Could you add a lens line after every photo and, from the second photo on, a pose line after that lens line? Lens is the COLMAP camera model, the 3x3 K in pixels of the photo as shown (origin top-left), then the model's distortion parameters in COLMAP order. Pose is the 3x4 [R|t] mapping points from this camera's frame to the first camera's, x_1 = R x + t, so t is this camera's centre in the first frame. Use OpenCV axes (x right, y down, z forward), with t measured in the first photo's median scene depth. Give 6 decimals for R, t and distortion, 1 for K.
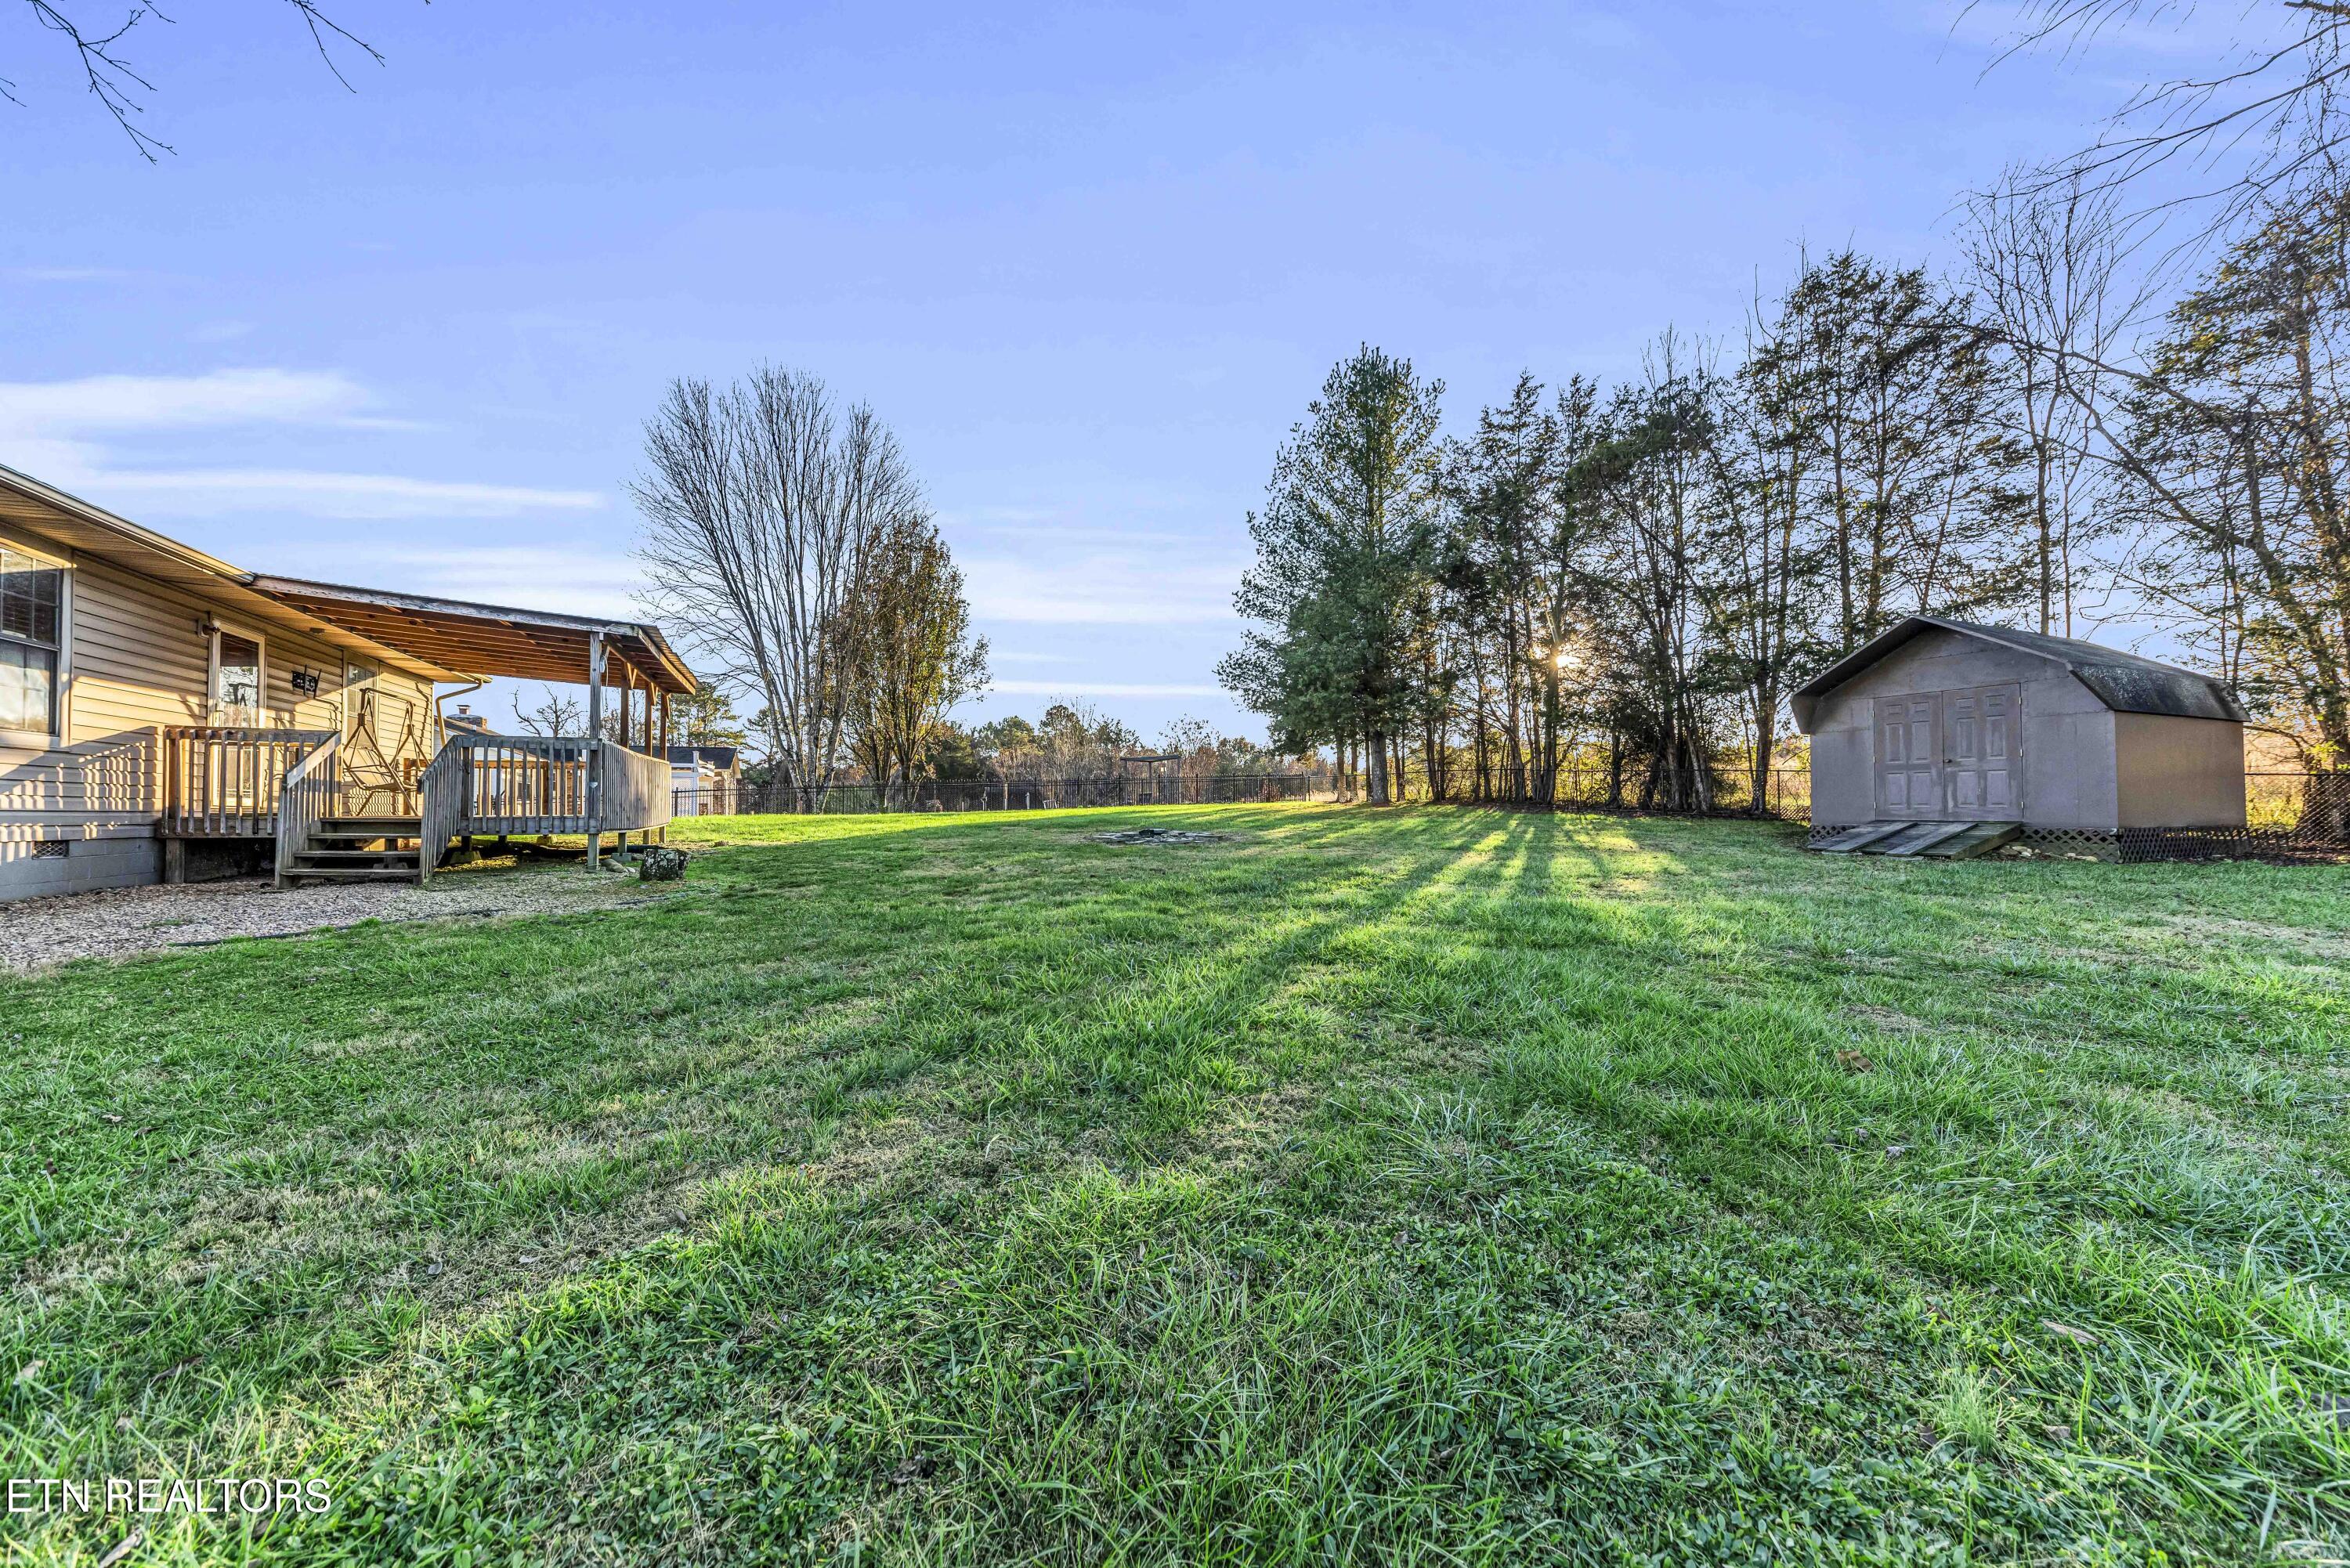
lens RADIAL K [[837.1, 0, 1180.2], [0, 837.1, 793.2], [0, 0, 1]] dist [-0.000281, -0.000017]
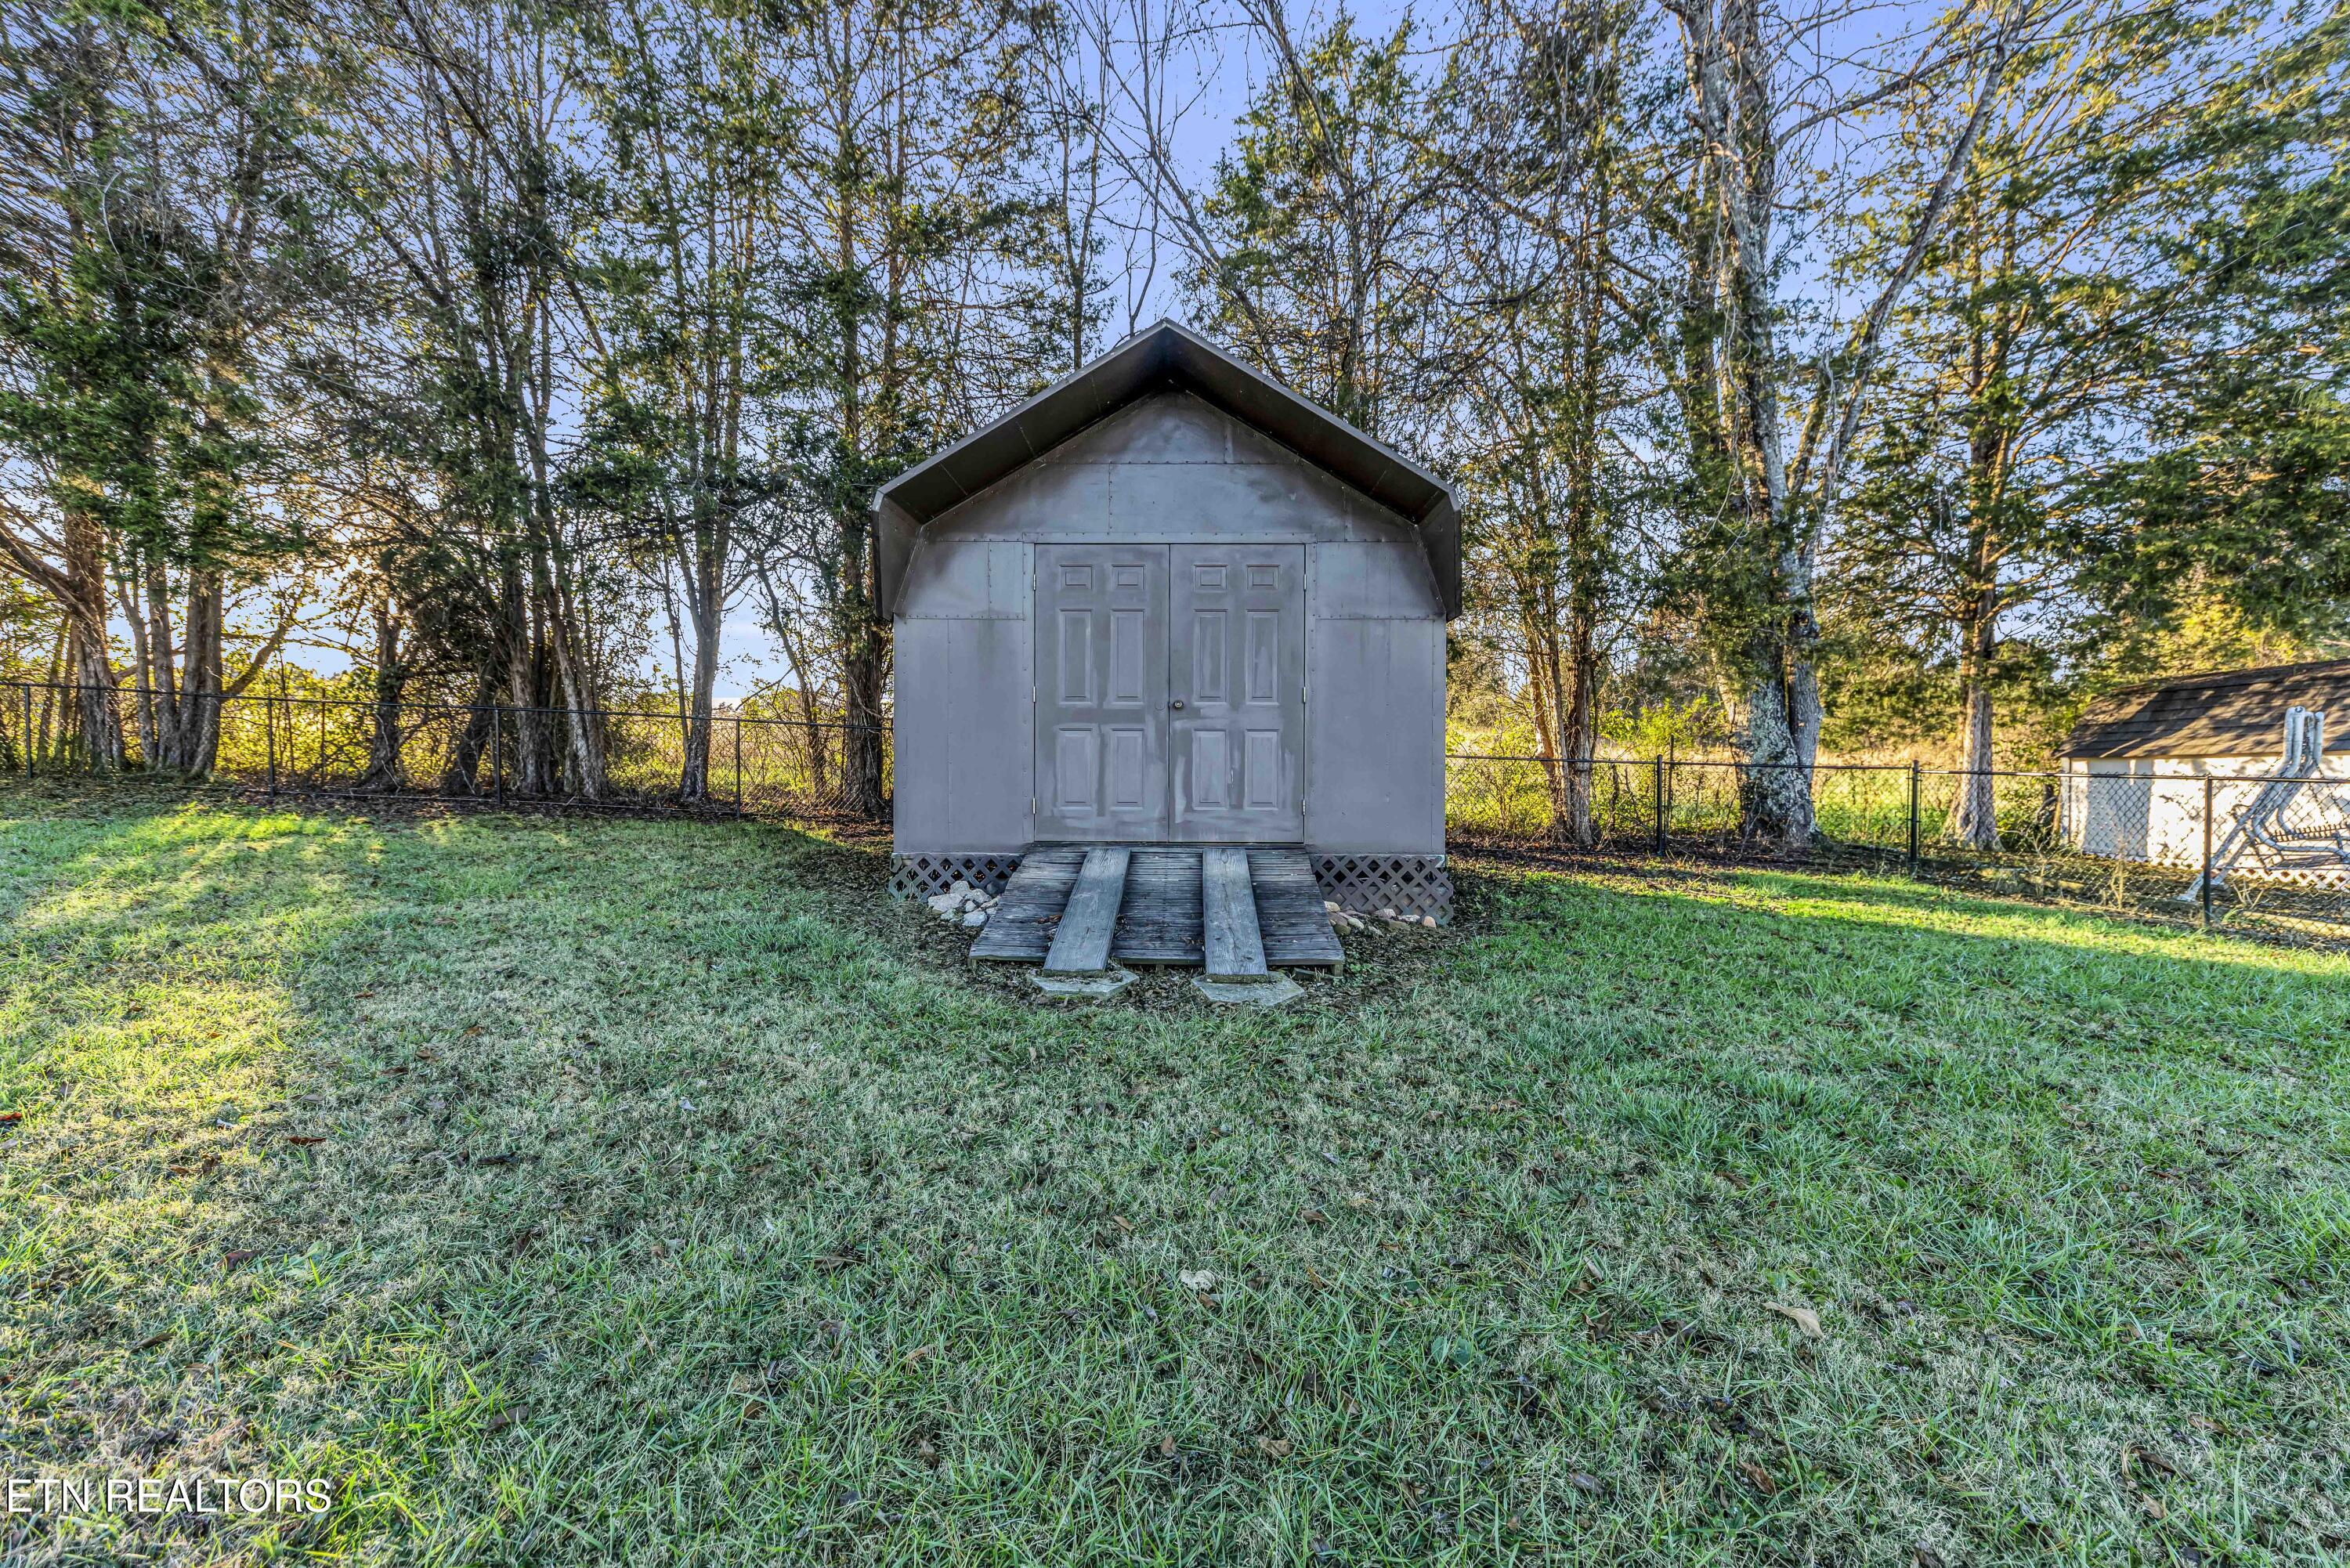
lens RADIAL K [[936.8, 0, 1178.4], [0, 936.8, 777.1], [0, 0, 1]] dist [0.000382, 0.000018]
pose [[0.428659, -0.005617, 0.903449, 0.271704], [-0.017406, 0.999744, 0.014474, -0.003999], [-0.903299, -0.021930, 0.428451, 0.441901]]
